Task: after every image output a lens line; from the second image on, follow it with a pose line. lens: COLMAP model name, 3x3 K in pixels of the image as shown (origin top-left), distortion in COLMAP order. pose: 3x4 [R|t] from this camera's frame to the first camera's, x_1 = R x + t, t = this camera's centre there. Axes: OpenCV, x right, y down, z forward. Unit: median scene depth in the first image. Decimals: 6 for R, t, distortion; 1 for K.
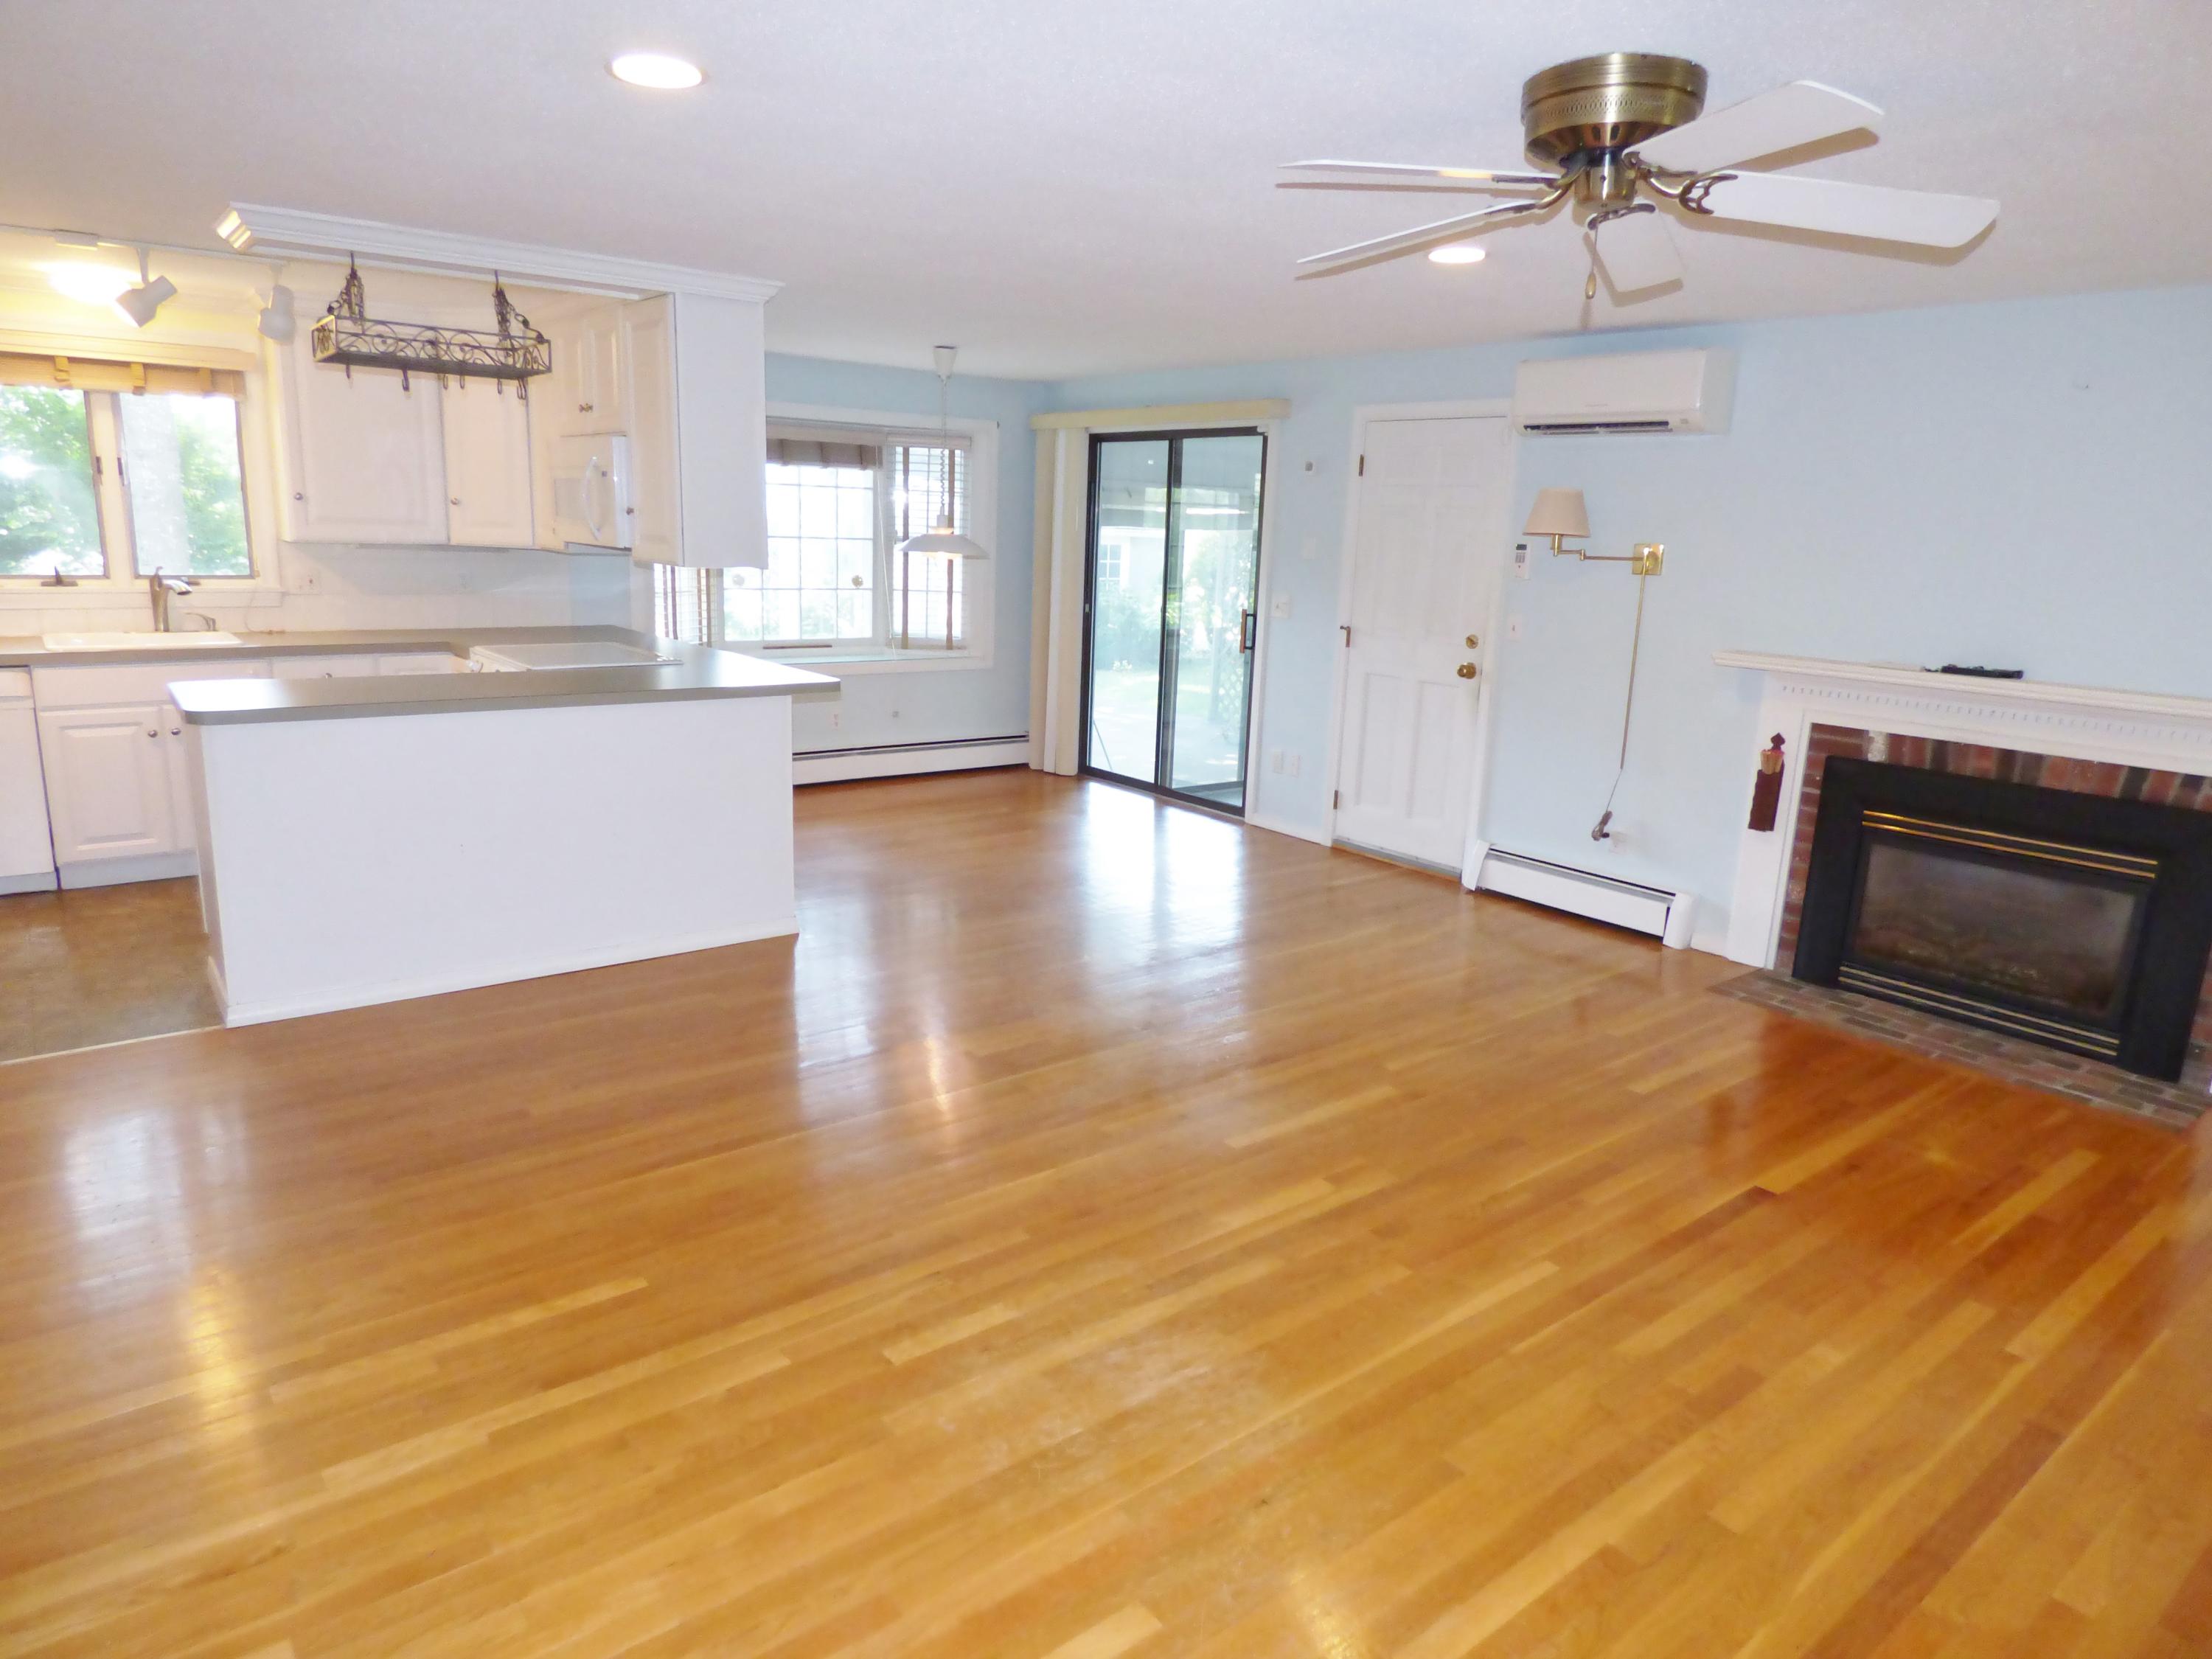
lens RADIAL K [[1354.5, 0, 1106.0], [0, 1354.5, 829.5], [0, 0, 1]] dist [-0.008266, -0.004734]
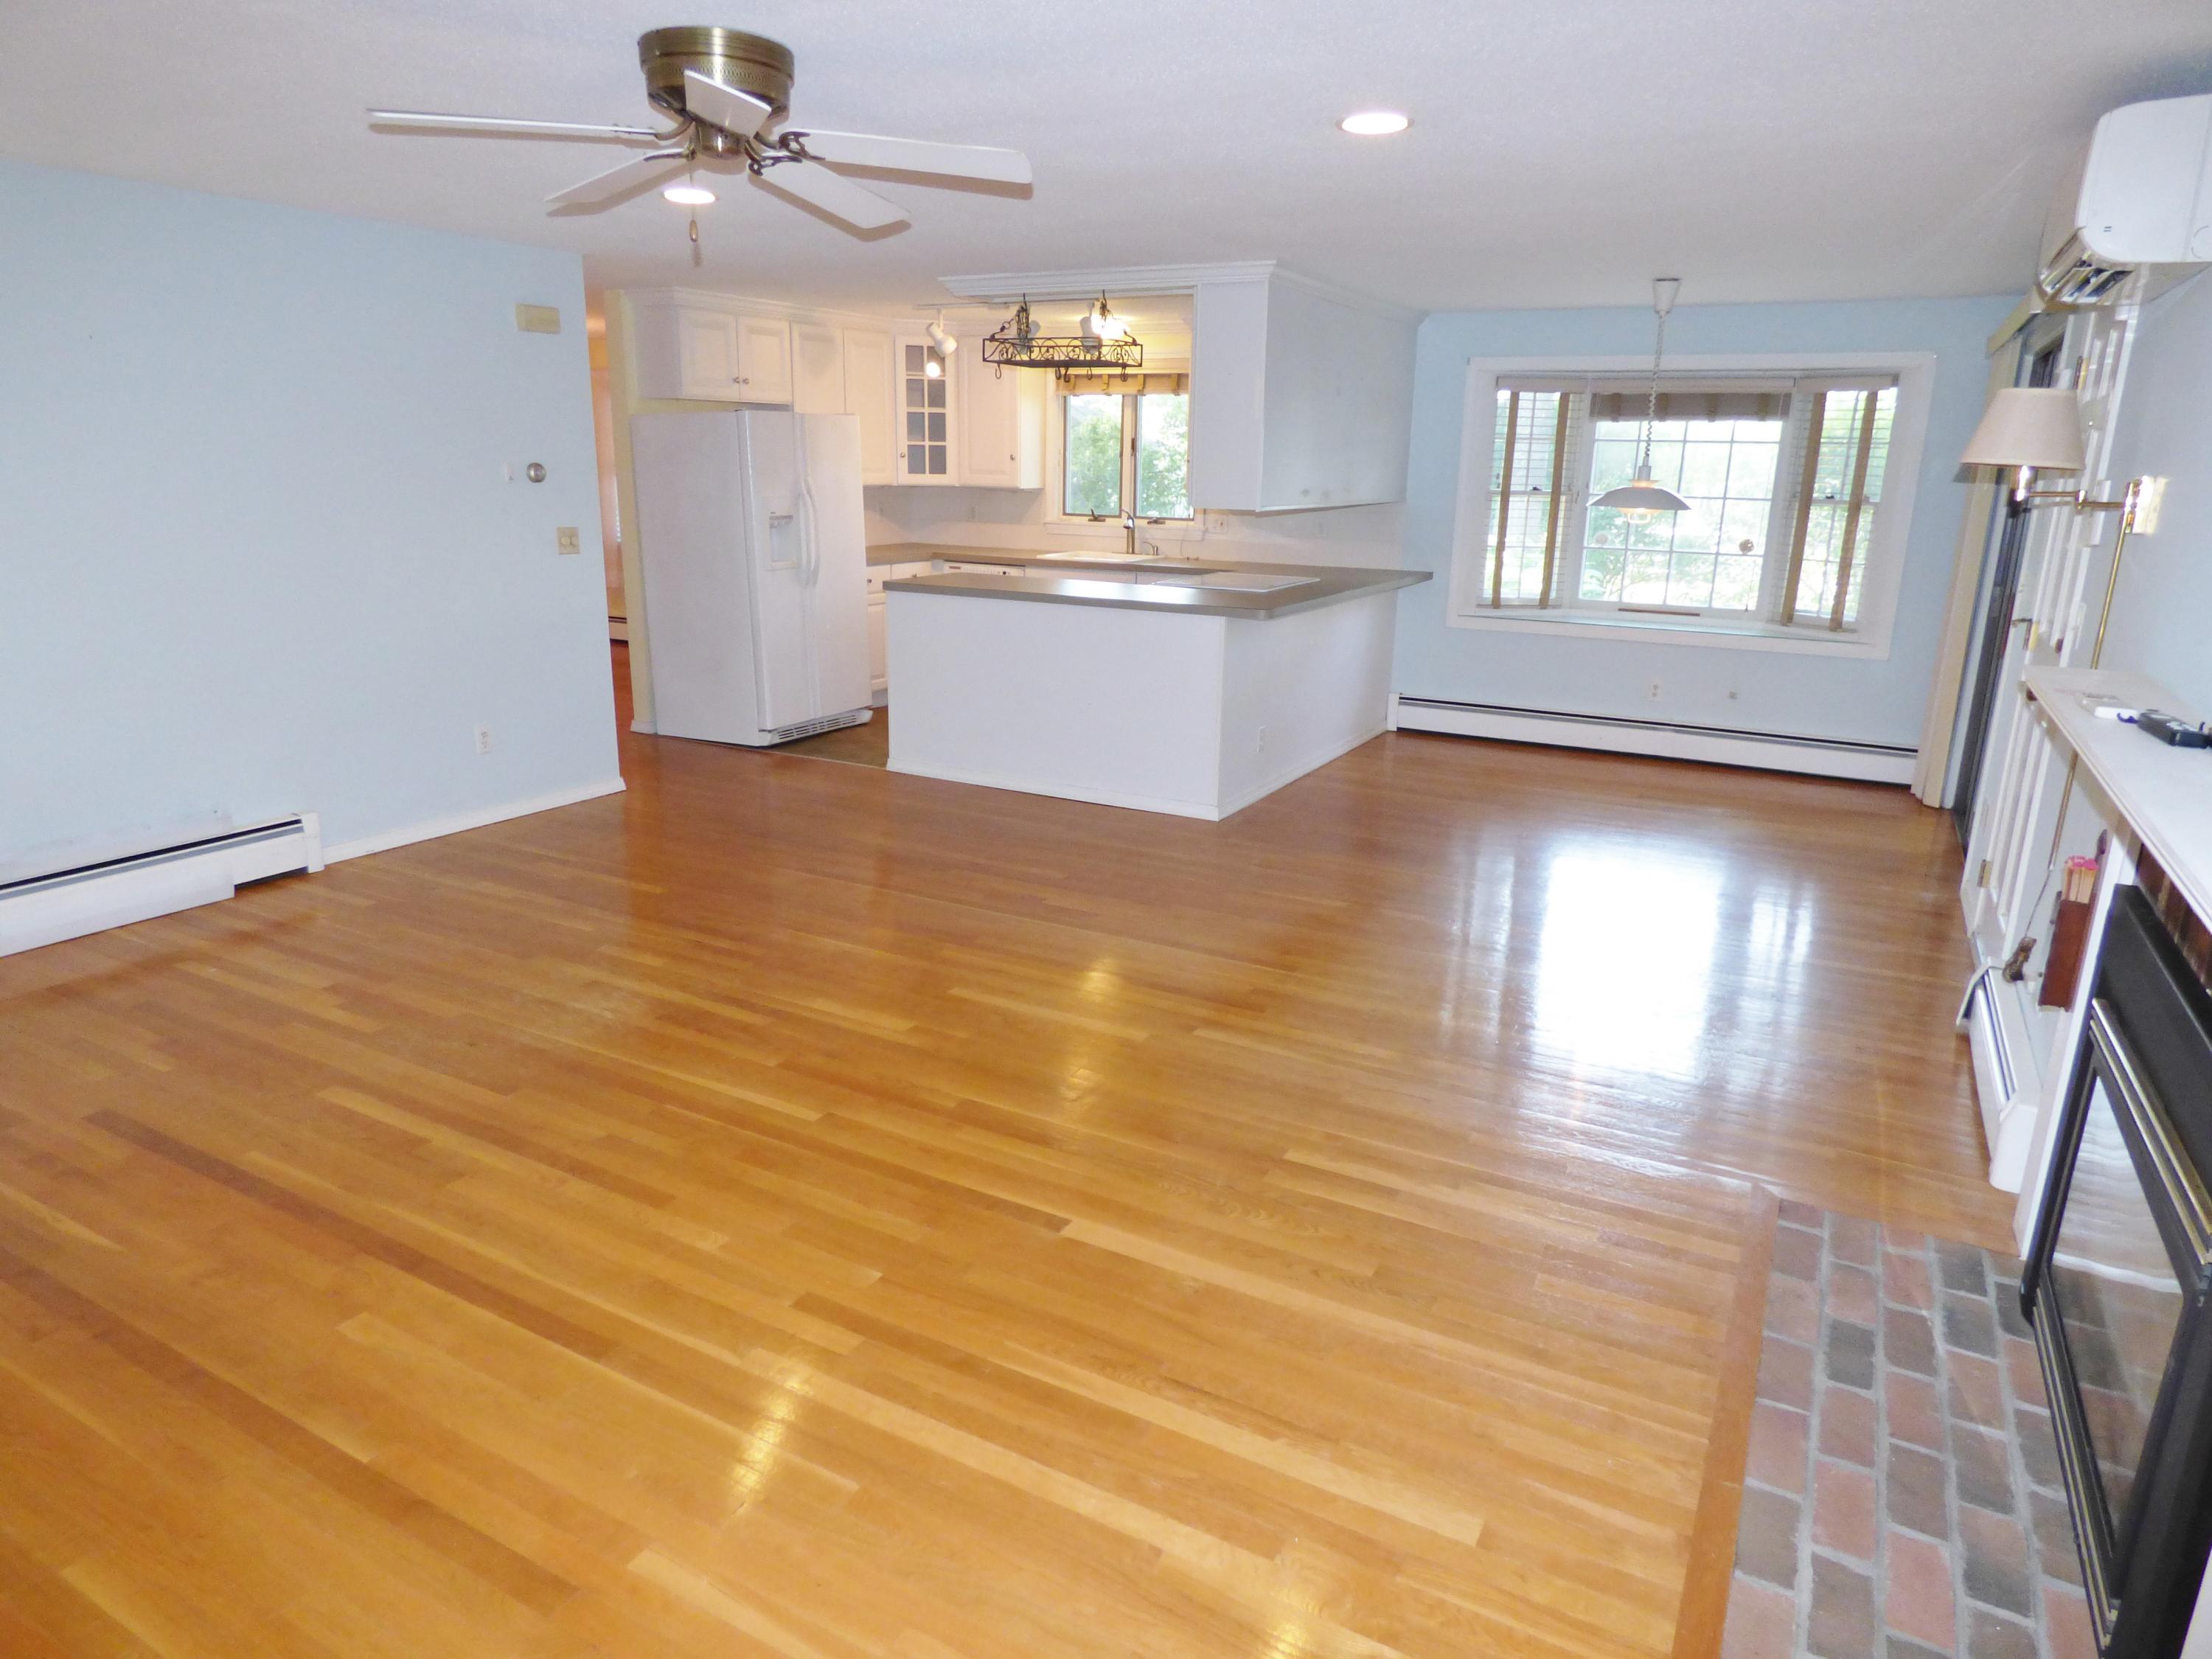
lens RADIAL K [[1353.1, 0, 1088.6], [0, 1353.1, 824.2], [0, 0, 1]] dist [-0.025740, -0.000200]
pose [[0.380431, 0.211624, -0.900271, 0.562209], [-0.207004, 0.968253, 0.140129, -0.044409], [0.901344, 0.133050, 0.412161, 0.299320]]
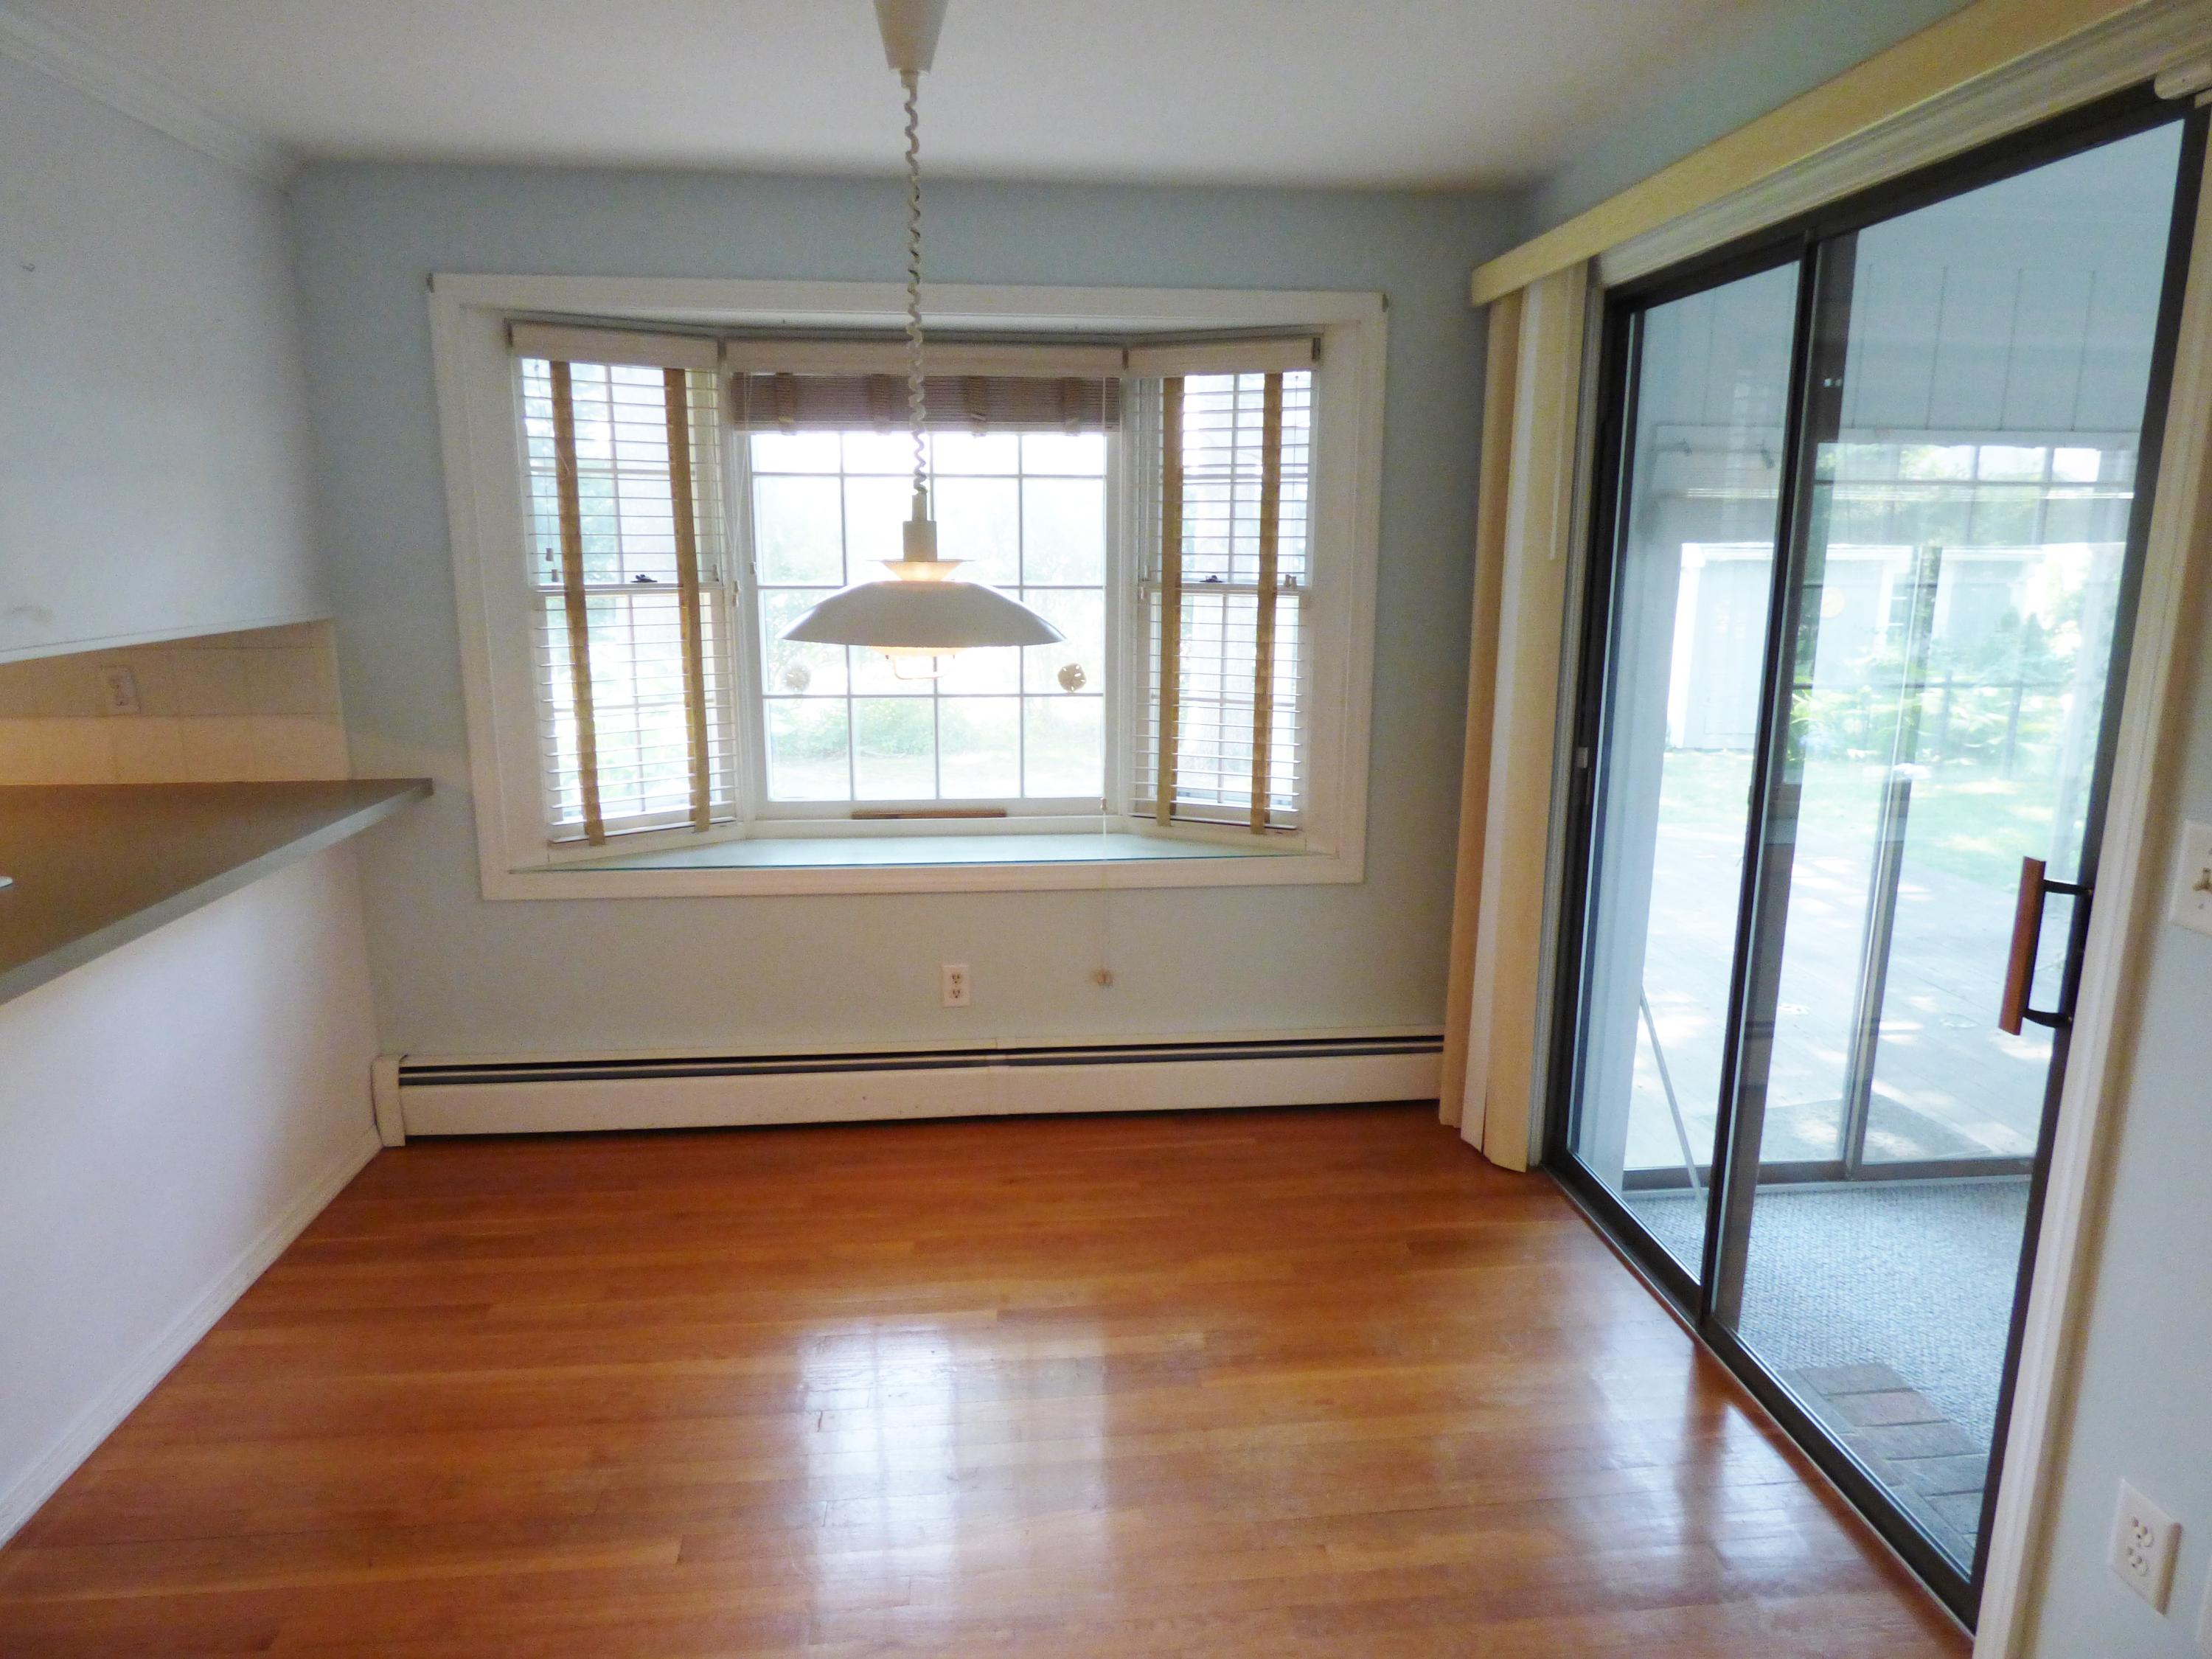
lens RADIAL K [[1354.5, 0, 1106.0], [0, 1354.5, 829.5], [0, 0, 1]] dist [-0.008266, -0.004734]
pose [[0.841472, 0.080245, -0.534308, 0.089847], [-0.093324, 0.995632, 0.002555, -0.152436], [0.532180, 0.047714, 0.845286, 0.702640]]
